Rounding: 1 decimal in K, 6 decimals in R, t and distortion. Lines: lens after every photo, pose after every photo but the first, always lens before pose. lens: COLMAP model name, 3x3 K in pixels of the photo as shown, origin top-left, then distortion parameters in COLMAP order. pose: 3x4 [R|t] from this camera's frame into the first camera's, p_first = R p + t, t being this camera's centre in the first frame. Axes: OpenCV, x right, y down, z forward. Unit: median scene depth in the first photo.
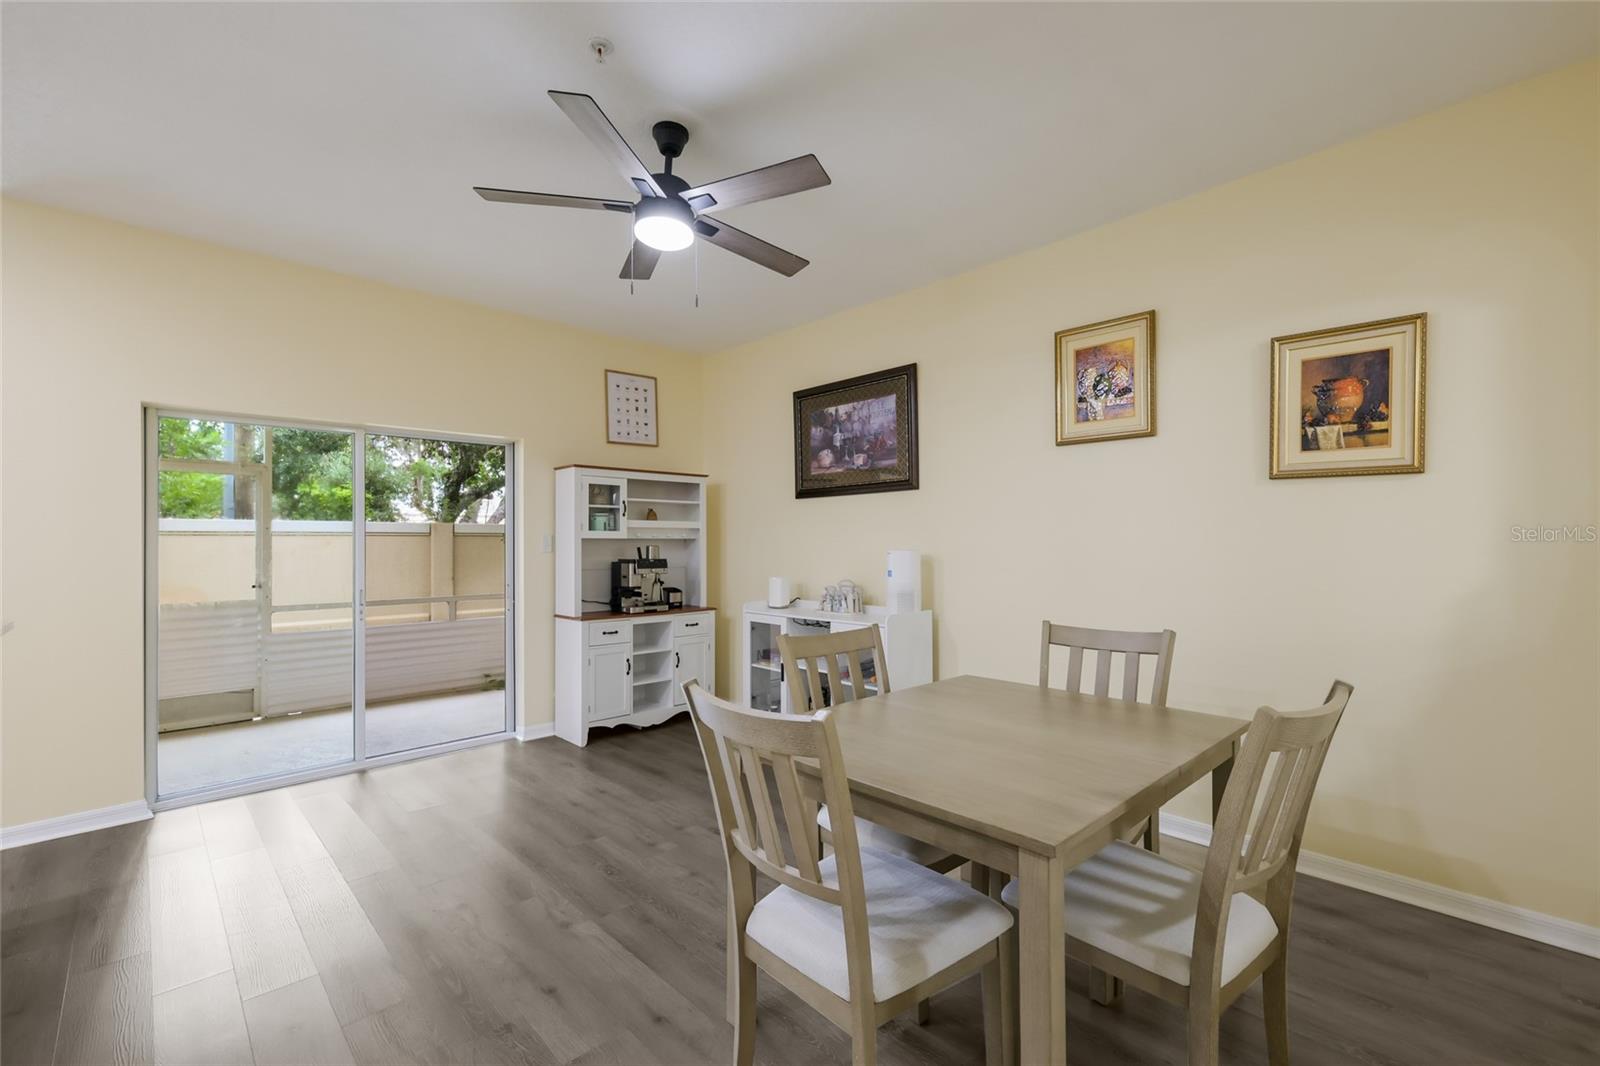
lens RADIAL K [[696.4, 0, 797.1], [0, 696.4, 532.4], [0, 0, 1]] dist [0.004261, -0.001370]
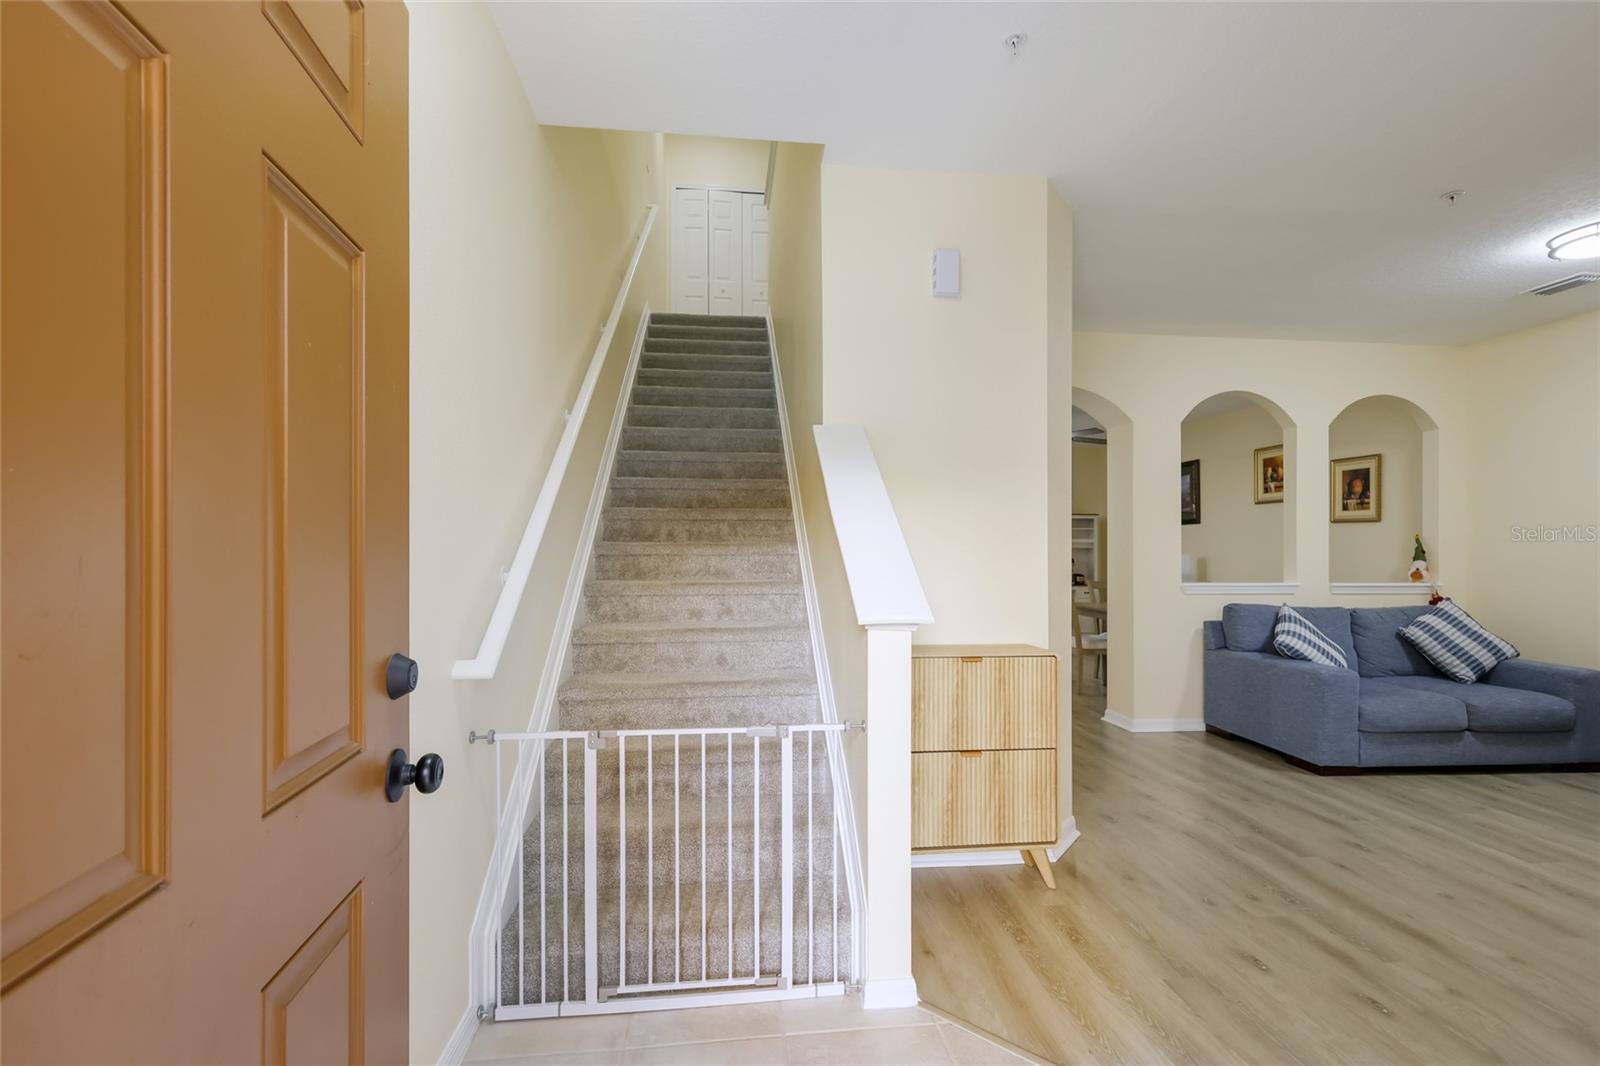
lens RADIAL K [[696.4, 0, 790.0], [0, 696.4, 536.0], [0, 0, 1]] dist [0.004261, -0.001370]
pose [[0.793182, -0.003553, -0.608975, 0.398825], [-0.002209, 0.999960, -0.008711, -0.005453], [0.608981, 0.008255, 0.793142, -1.115009]]
